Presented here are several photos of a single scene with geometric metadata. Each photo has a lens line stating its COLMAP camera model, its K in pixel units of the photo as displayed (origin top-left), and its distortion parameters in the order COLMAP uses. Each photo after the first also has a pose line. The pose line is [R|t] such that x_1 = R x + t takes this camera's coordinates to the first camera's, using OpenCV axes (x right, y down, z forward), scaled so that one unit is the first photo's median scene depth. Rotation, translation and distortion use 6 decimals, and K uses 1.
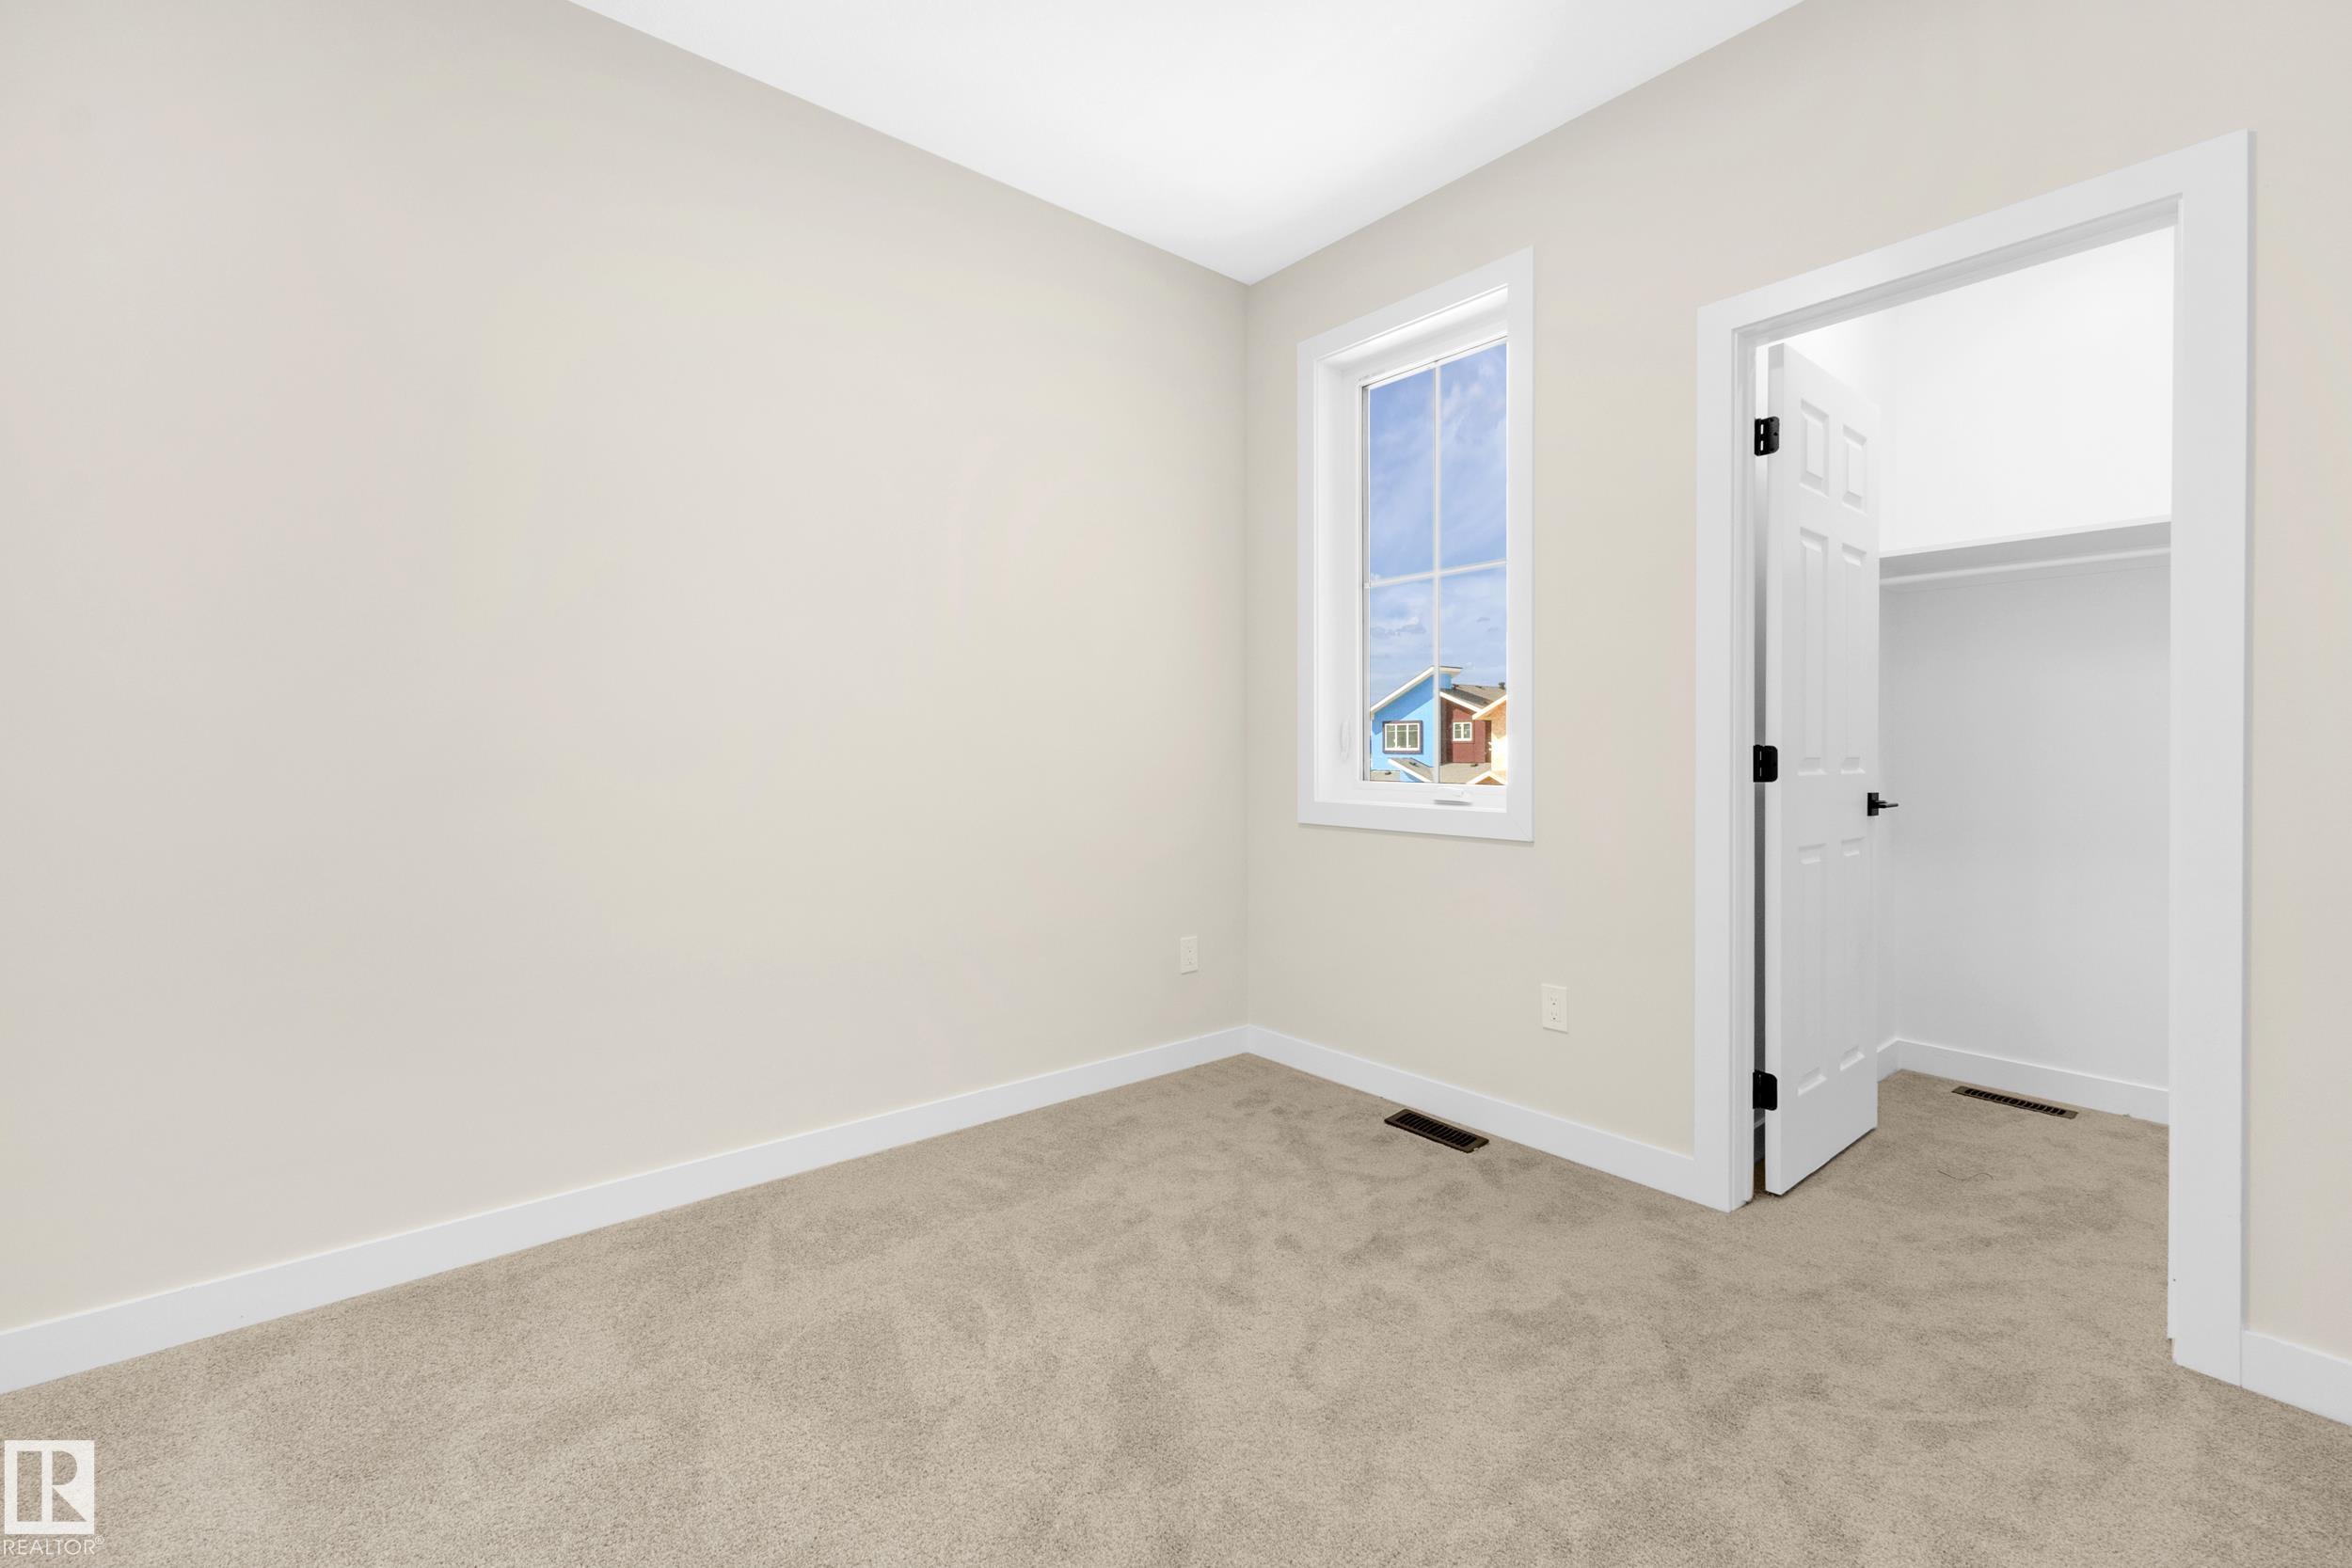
lens RADIAL K [[991.0, 0, 1175.3], [0, 991.0, 763.3], [0, 0, 1]] dist [-0.005959, 0.003729]
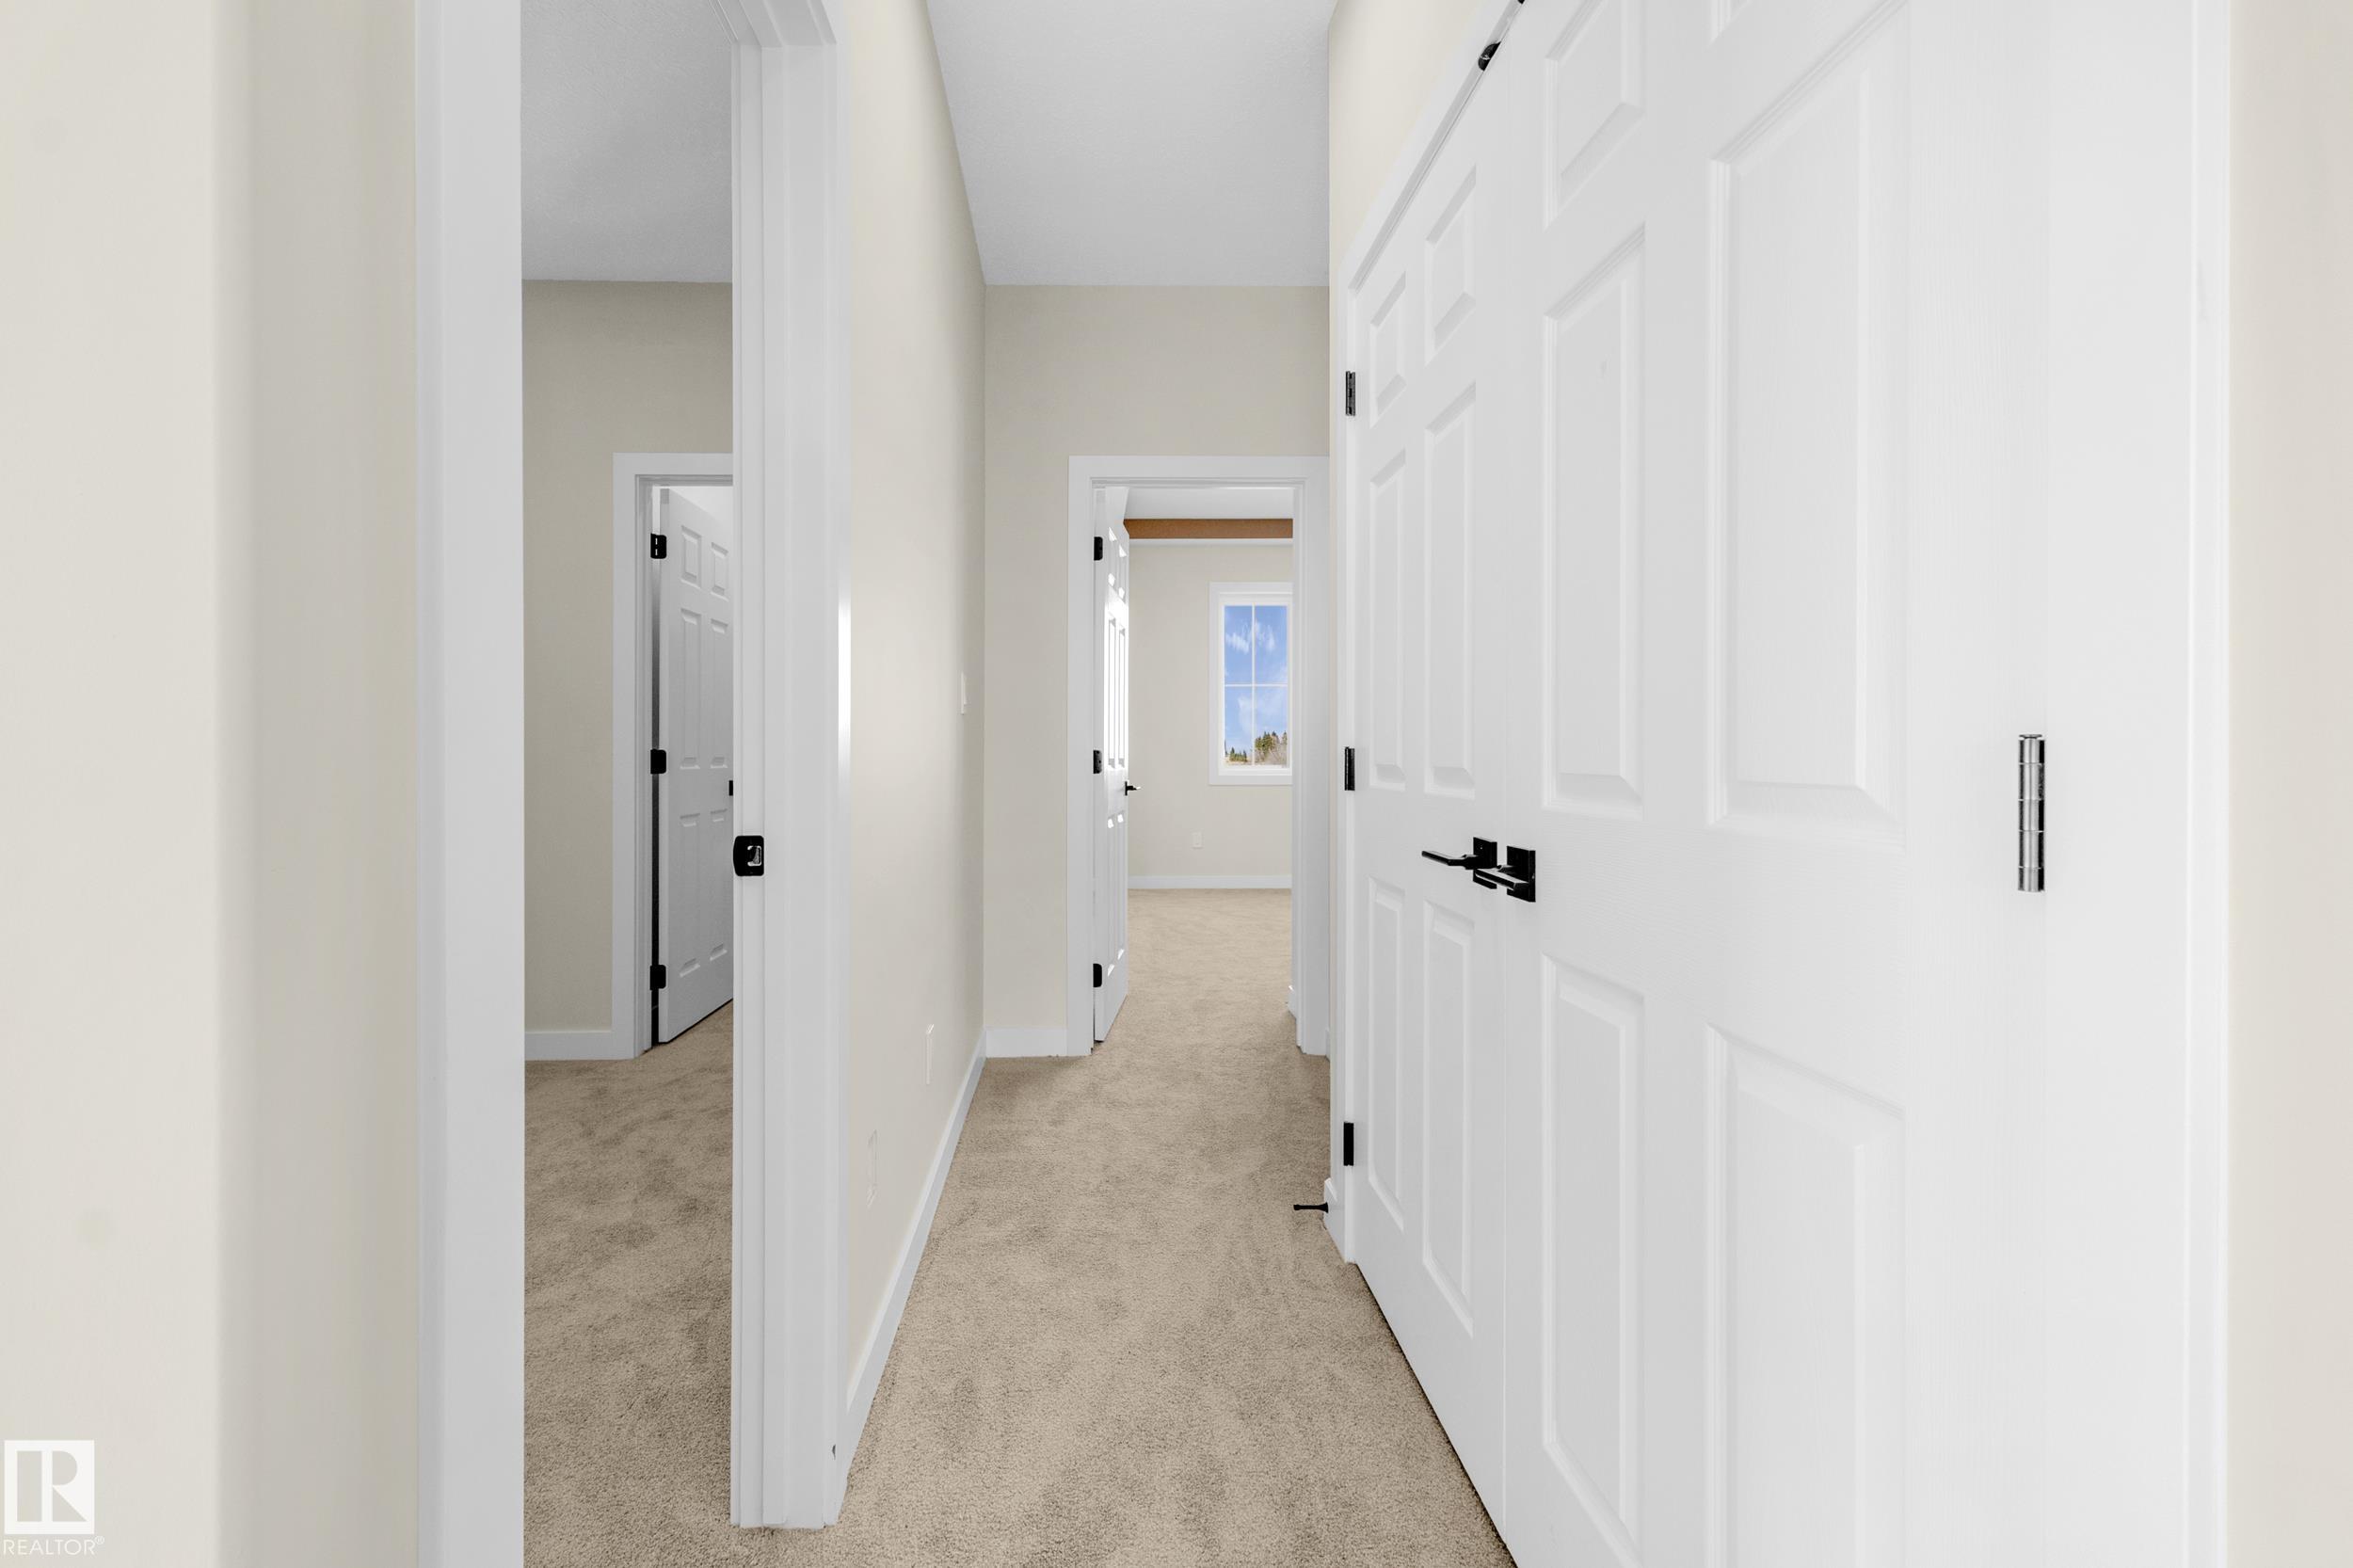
lens RADIAL K [[991.5, 0, 1097.2], [0, 991.5, 746.4], [0, 0, 1]] dist [-0.005959, 0.003729]
pose [[0.625250, 0.002634, 0.780420, -0.172449], [0.008121, 0.999918, -0.009882, -0.003082], [-0.780382, 0.012517, 0.625177, -0.484661]]
